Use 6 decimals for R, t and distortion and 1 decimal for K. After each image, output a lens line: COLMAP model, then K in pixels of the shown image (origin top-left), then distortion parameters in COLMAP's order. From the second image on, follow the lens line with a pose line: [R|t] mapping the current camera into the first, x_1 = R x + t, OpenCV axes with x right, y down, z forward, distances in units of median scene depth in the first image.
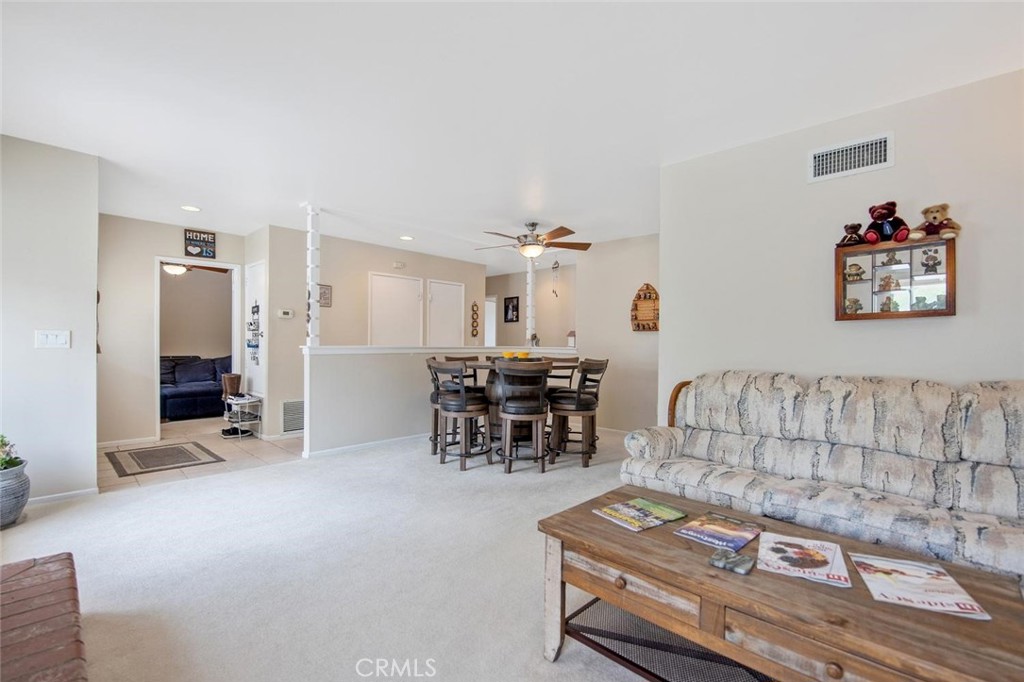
lens RADIAL K [[437.5, 0, 508.0], [0, 437.5, 348.1], [0, 0, 1]] dist [-0.012733, -0.000014]
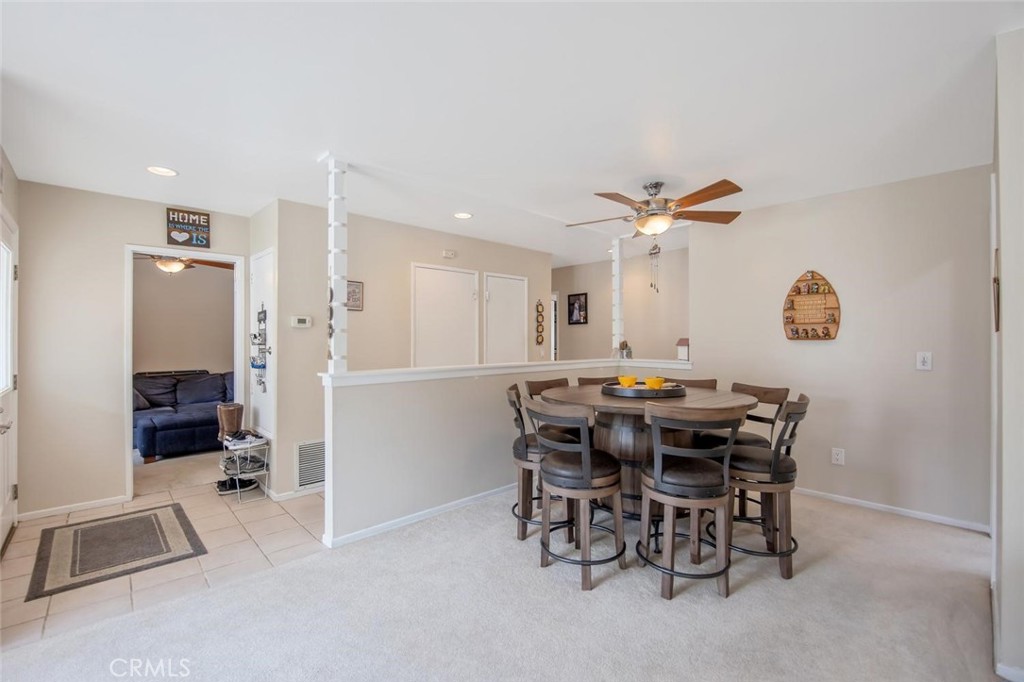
lens RADIAL K [[452.5, 0, 509.1], [0, 452.5, 341.0], [0, 0, 1]] dist [-0.013164, -0.000153]
pose [[0.997889, -0.009648, -0.064229, -0.117609], [0.008828, 0.999876, -0.013032, -0.033292], [0.064347, 0.012437, 0.997850, 0.272906]]
